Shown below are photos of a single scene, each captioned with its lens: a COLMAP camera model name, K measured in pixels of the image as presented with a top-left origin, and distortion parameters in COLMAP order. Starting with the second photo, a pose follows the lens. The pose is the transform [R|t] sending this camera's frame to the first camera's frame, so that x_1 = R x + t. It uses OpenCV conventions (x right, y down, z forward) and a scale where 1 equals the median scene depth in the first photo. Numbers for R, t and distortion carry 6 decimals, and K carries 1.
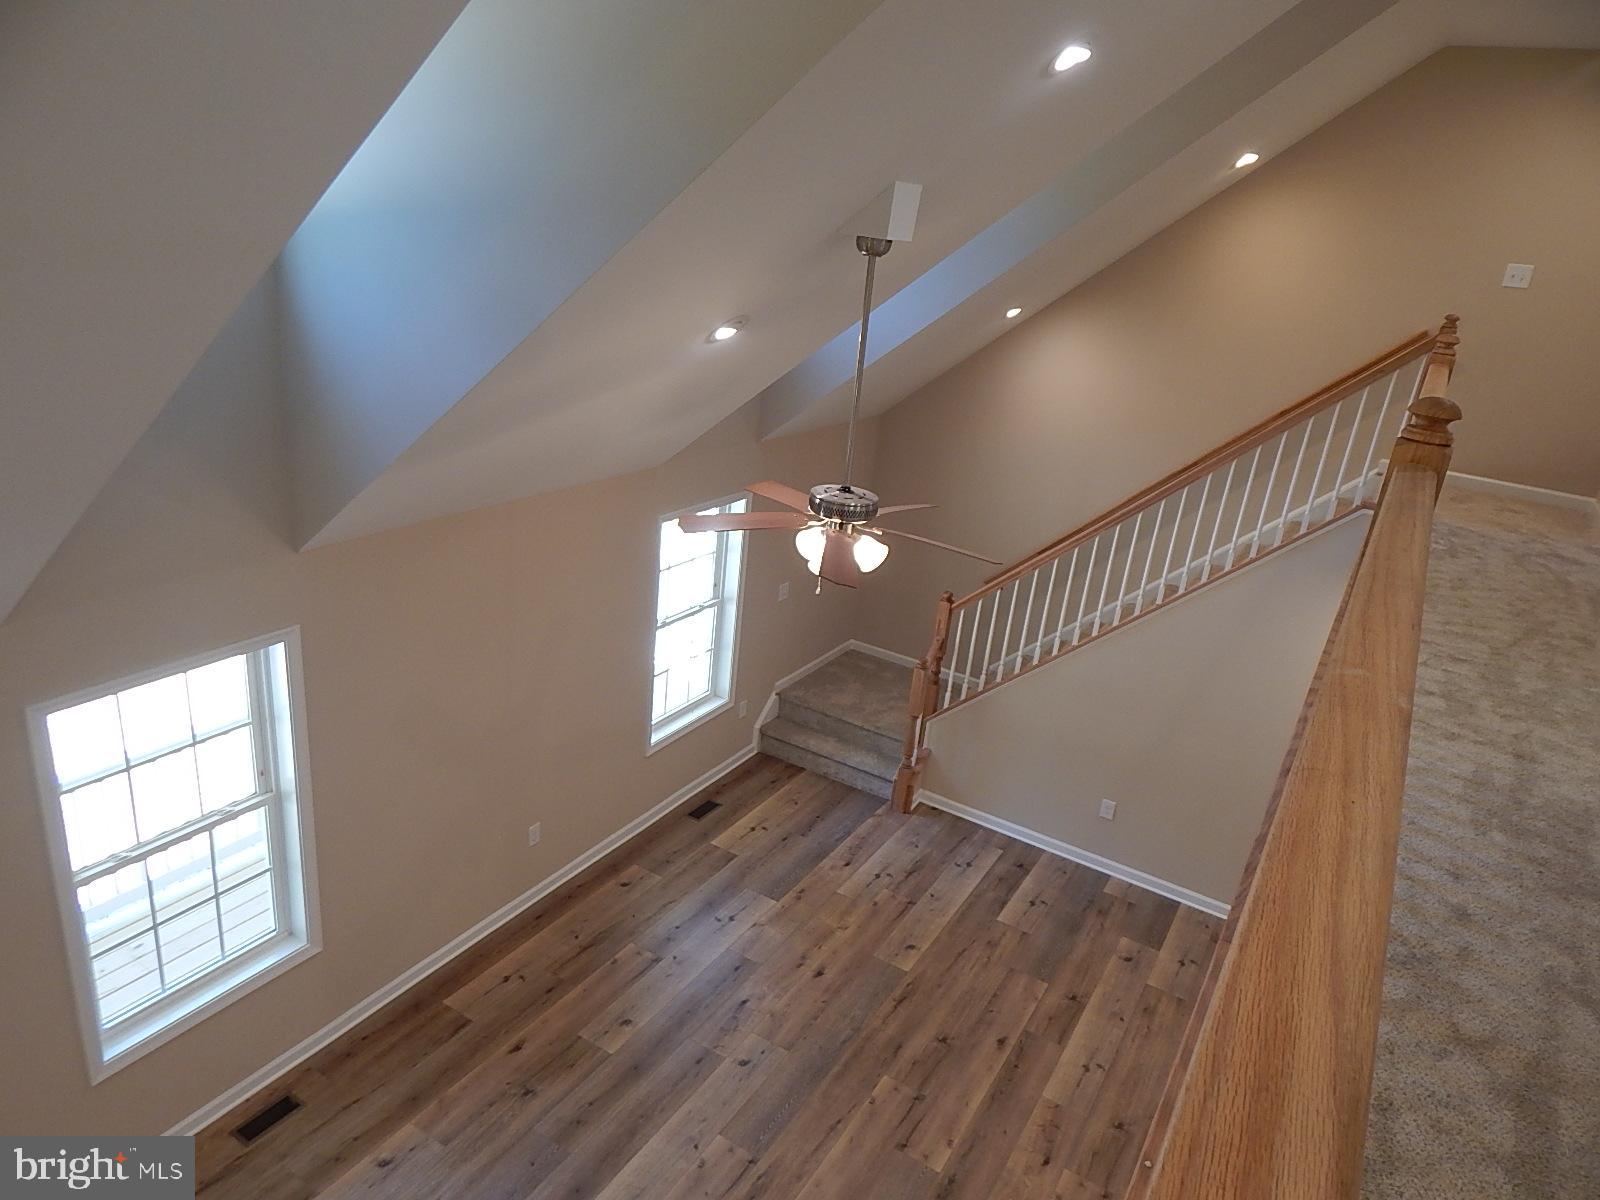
lens RADIAL K [[1064.1, 0, 805.0], [0, 1064.1, 596.5], [0, 0, 1]] dist [0.017112, -0.015301]
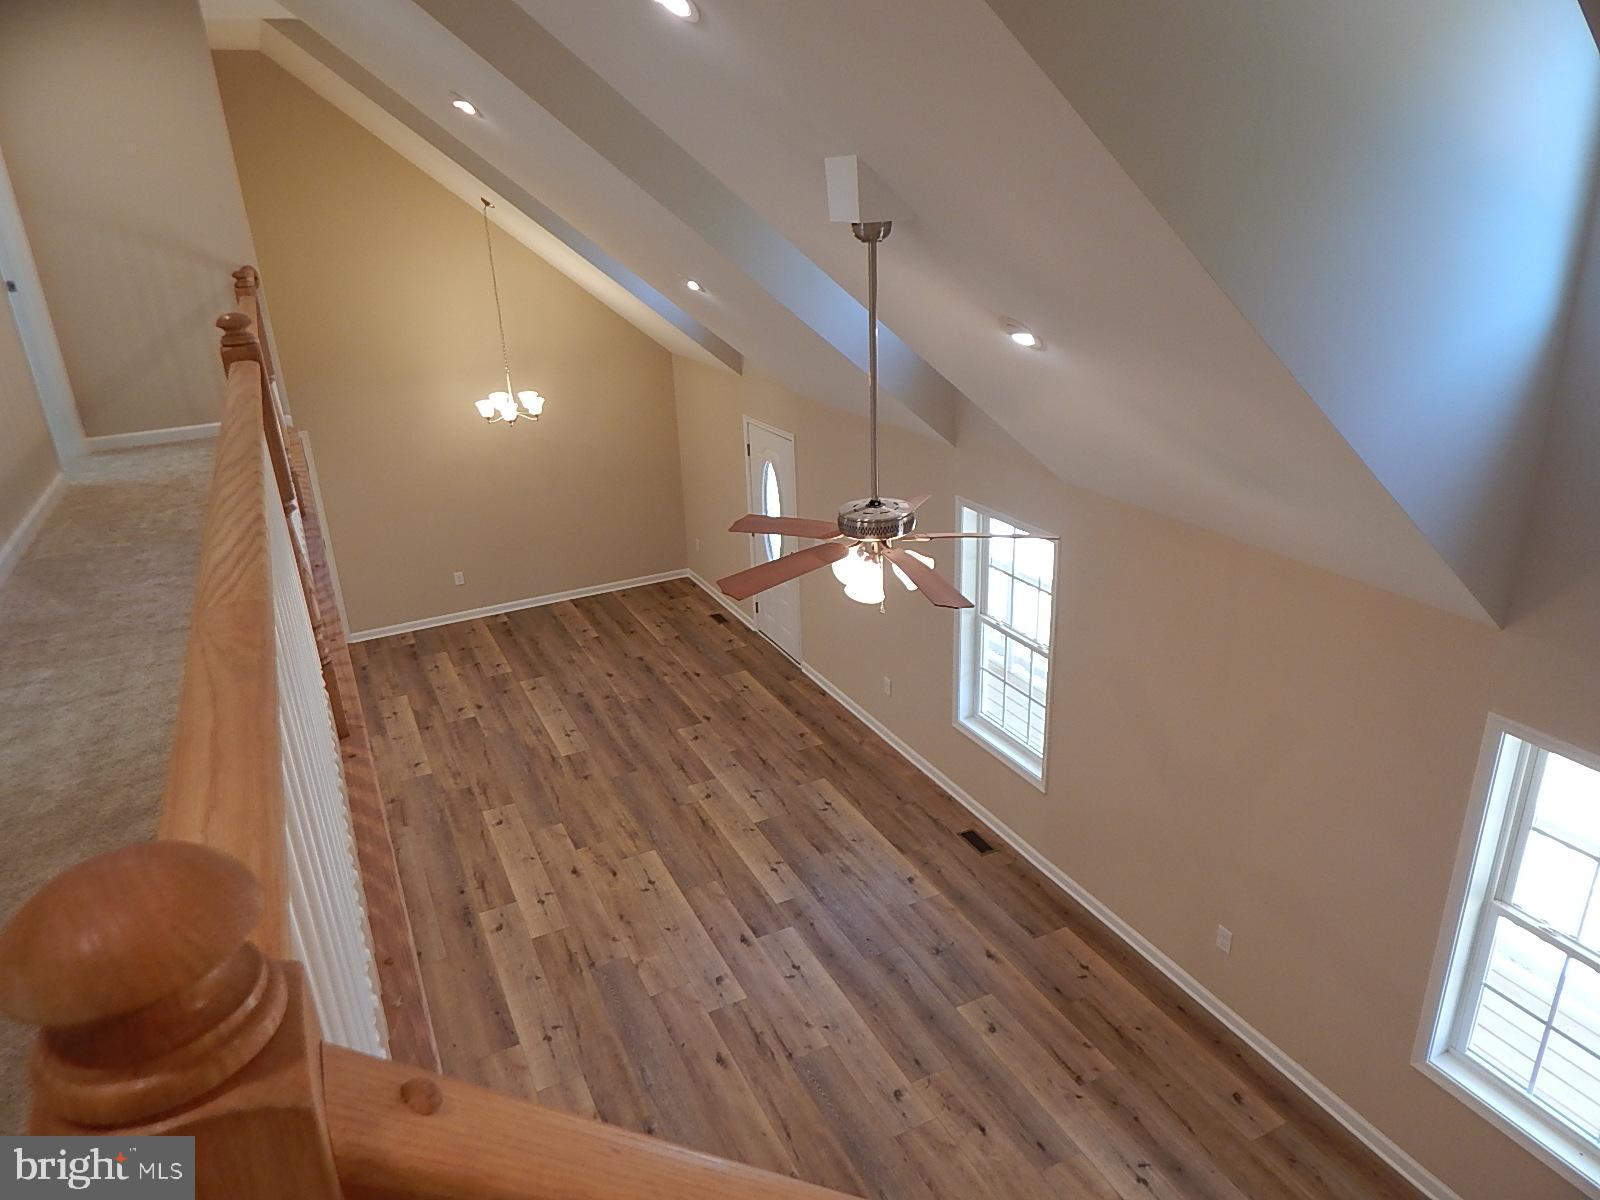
lens RADIAL K [[1064.1, 0, 799.5], [0, 1064.1, 584.1], [0, 0, 1]] dist [0.017112, -0.015301]
pose [[-0.543870, 0.213550, -0.811543, 0.656248], [-0.319294, 0.841680, 0.435461, -0.327486], [0.776052, 0.495955, -0.389579, 1.060789]]
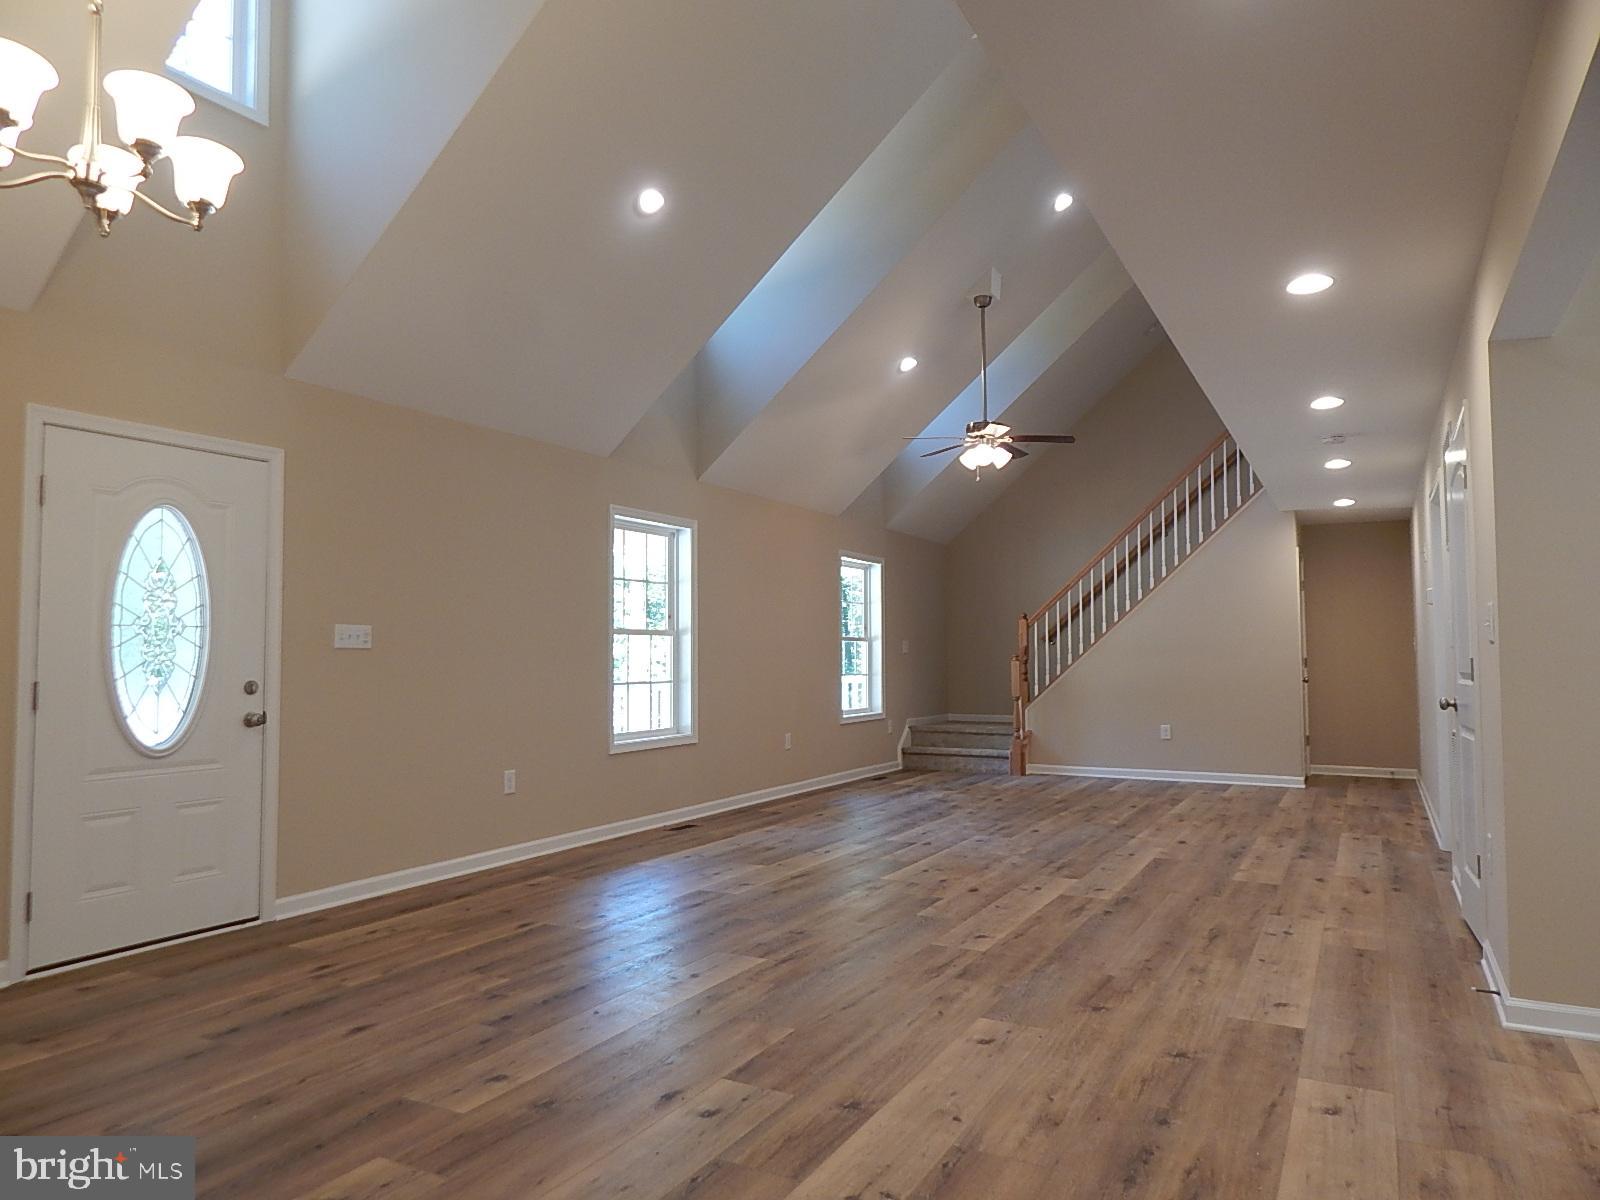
lens RADIAL K [[1064.1, 0, 804.3], [0, 1064.1, 611.5], [0, 0, 1]] dist [0.017112, -0.015301]
pose [[0.993023, -0.103755, 0.056036, -0.337202], [0.117485, 0.911306, -0.394612, 0.731138], [-0.010123, 0.398442, 0.917138, -0.473090]]
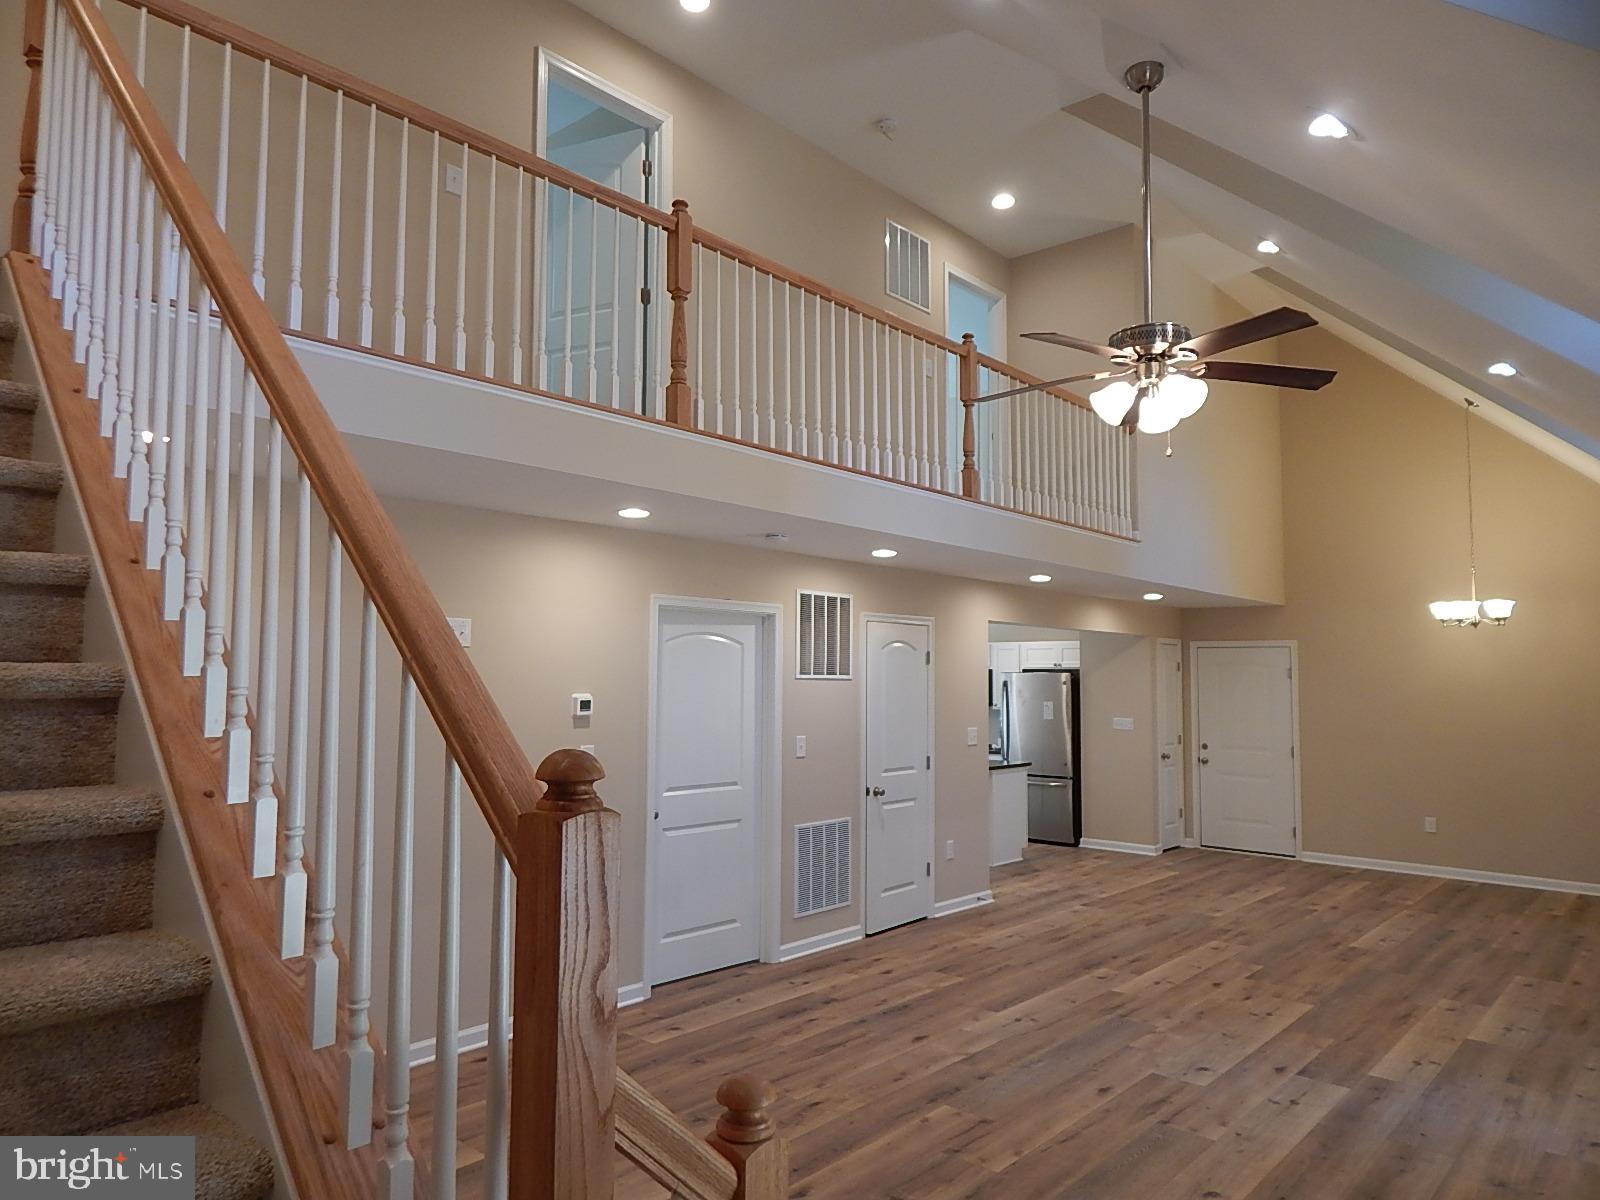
lens RADIAL K [[1064.1, 0, 805.3], [0, 1064.1, 589.3], [0, 0, 1]] dist [0.017112, -0.015301]
pose [[-0.978206, -0.102227, 0.180727, 0.109616], [-0.044778, 0.953784, 0.297137, -0.114572], [-0.202750, 0.282568, -0.937575, 1.553247]]
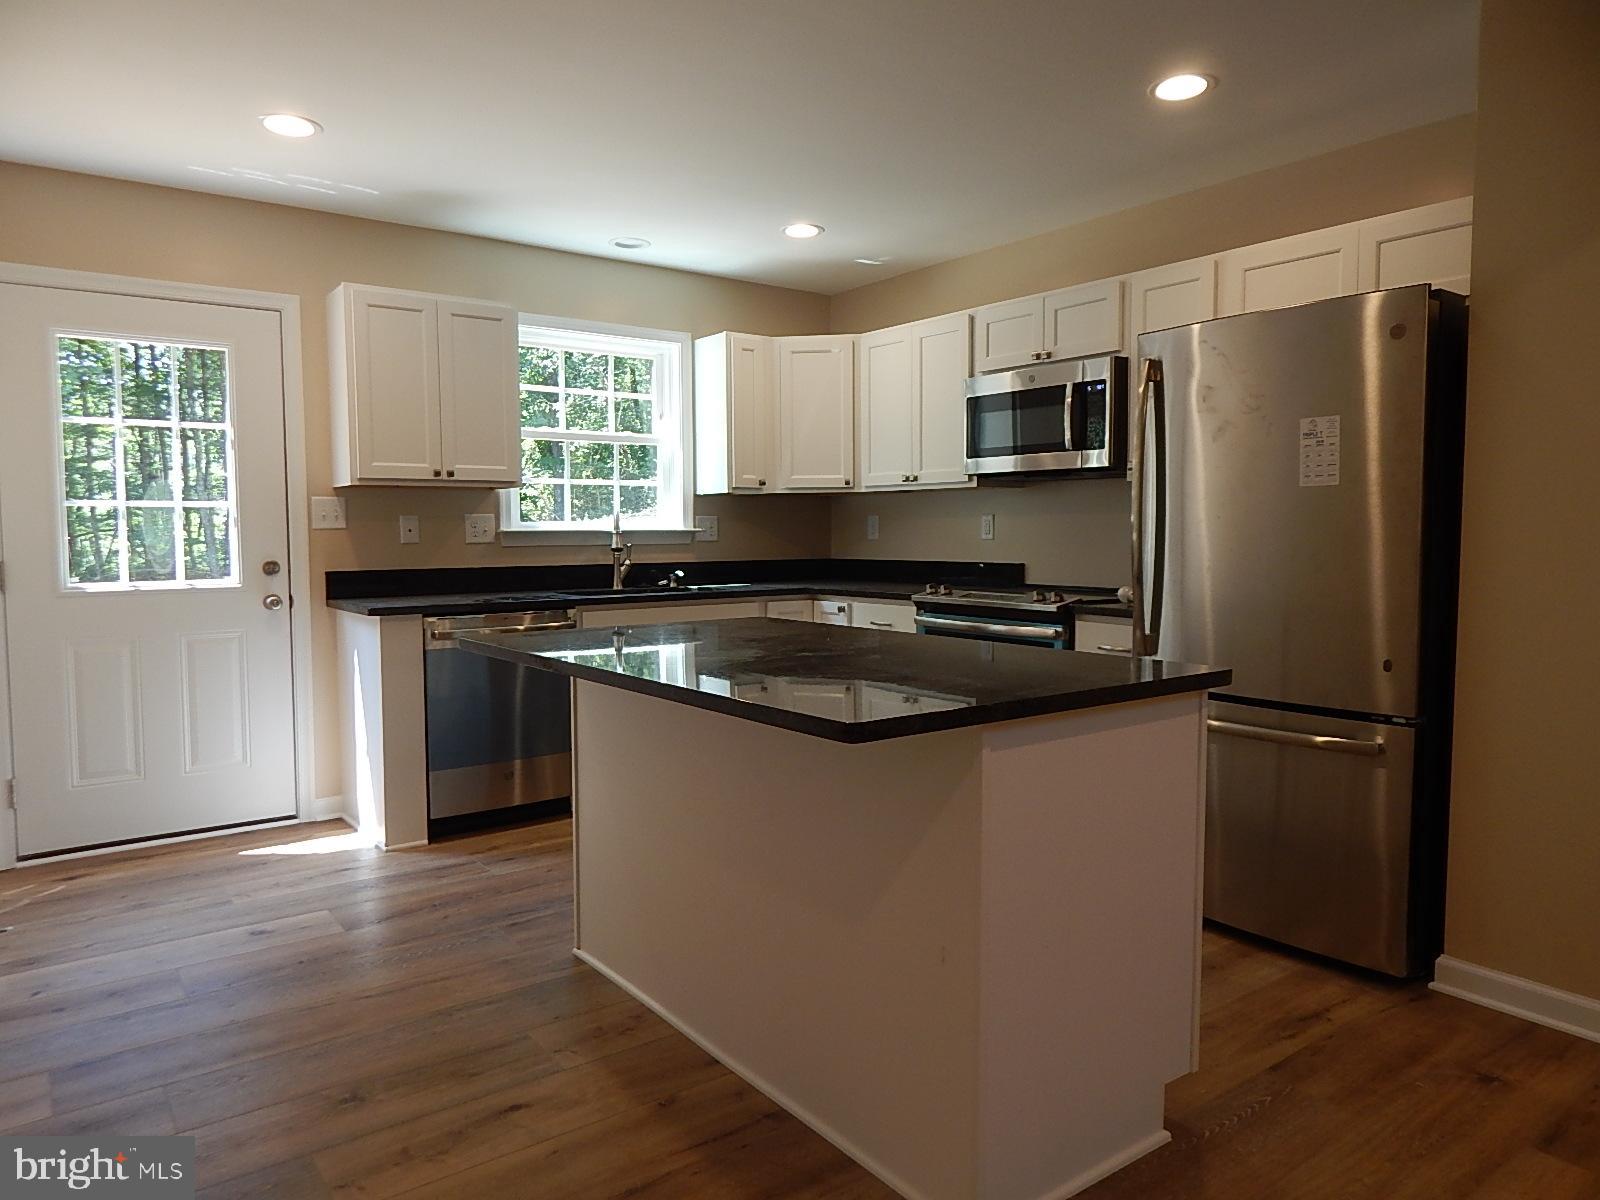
lens RADIAL K [[1064.1, 0, 802.6], [0, 1064.1, 591.4], [0, 0, 1]] dist [0.017112, -0.015301]
pose [[-0.924390, -0.124144, 0.360683, 0.031951], [0.051783, 0.895964, 0.441098, 0.527199], [-0.377918, 0.426424, -0.821791, 0.131182]]
